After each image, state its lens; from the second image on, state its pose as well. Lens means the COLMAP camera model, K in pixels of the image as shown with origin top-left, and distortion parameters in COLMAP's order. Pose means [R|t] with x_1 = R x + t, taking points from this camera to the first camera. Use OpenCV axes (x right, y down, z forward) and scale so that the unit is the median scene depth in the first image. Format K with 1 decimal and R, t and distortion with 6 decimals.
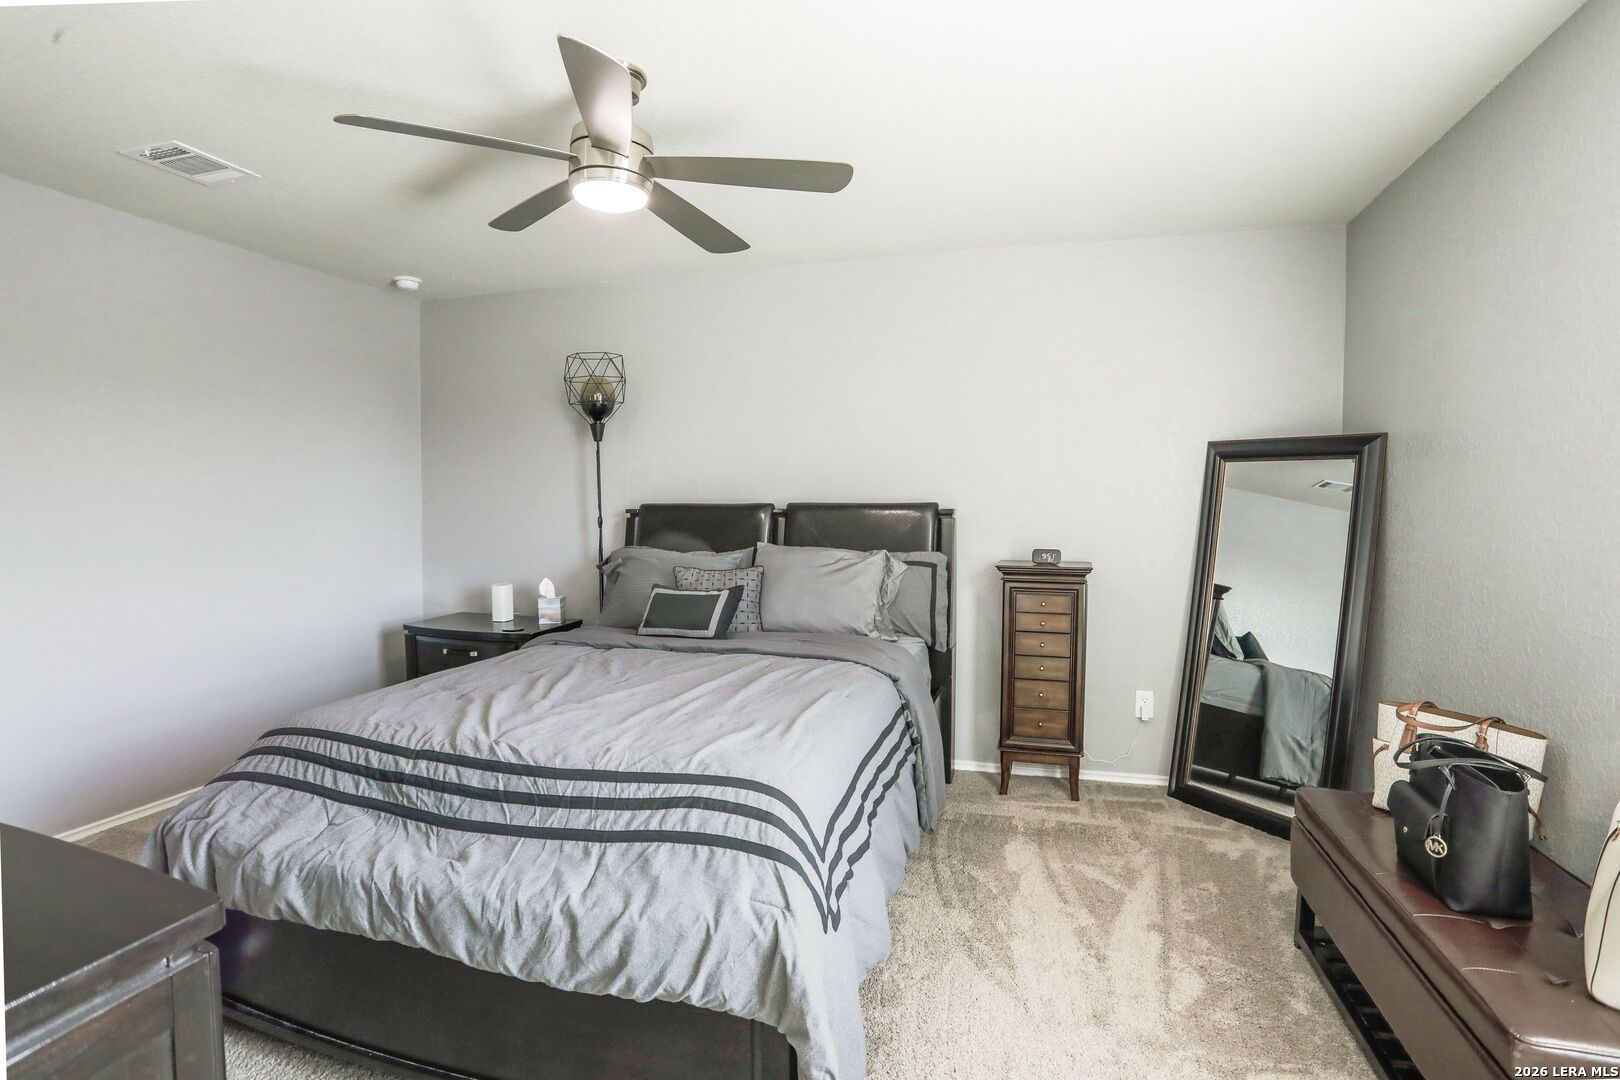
lens RADIAL K [[784.9, 0, 810.0], [0, 784.9, 540.0], [0, 0, 1]] dist [-0.044683, 0.000474]
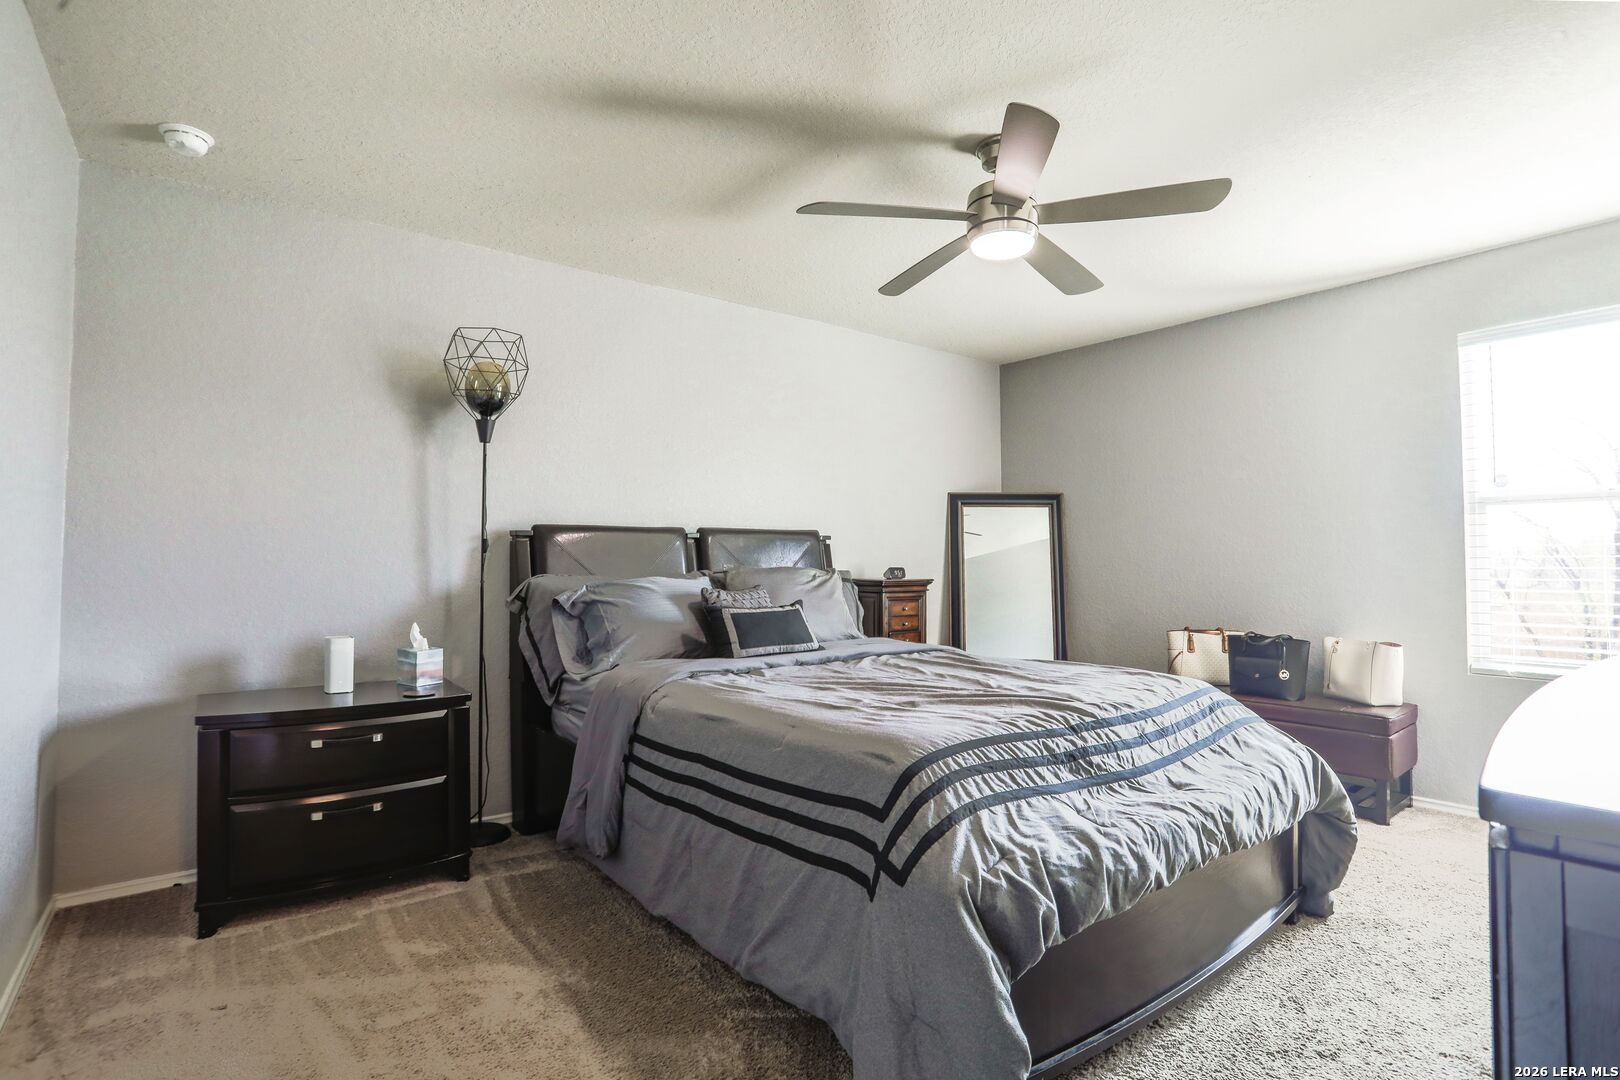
lens RADIAL K [[784.9, 0, 810.0], [0, 784.9, 540.0], [0, 0, 1]] dist [-0.044683, 0.000474]
pose [[0.607899, 0.025253, 0.793613, -0.694932], [0.052703, 0.996007, -0.072064, 0.044498], [-0.792263, 0.085633, 0.604141, 0.279820]]
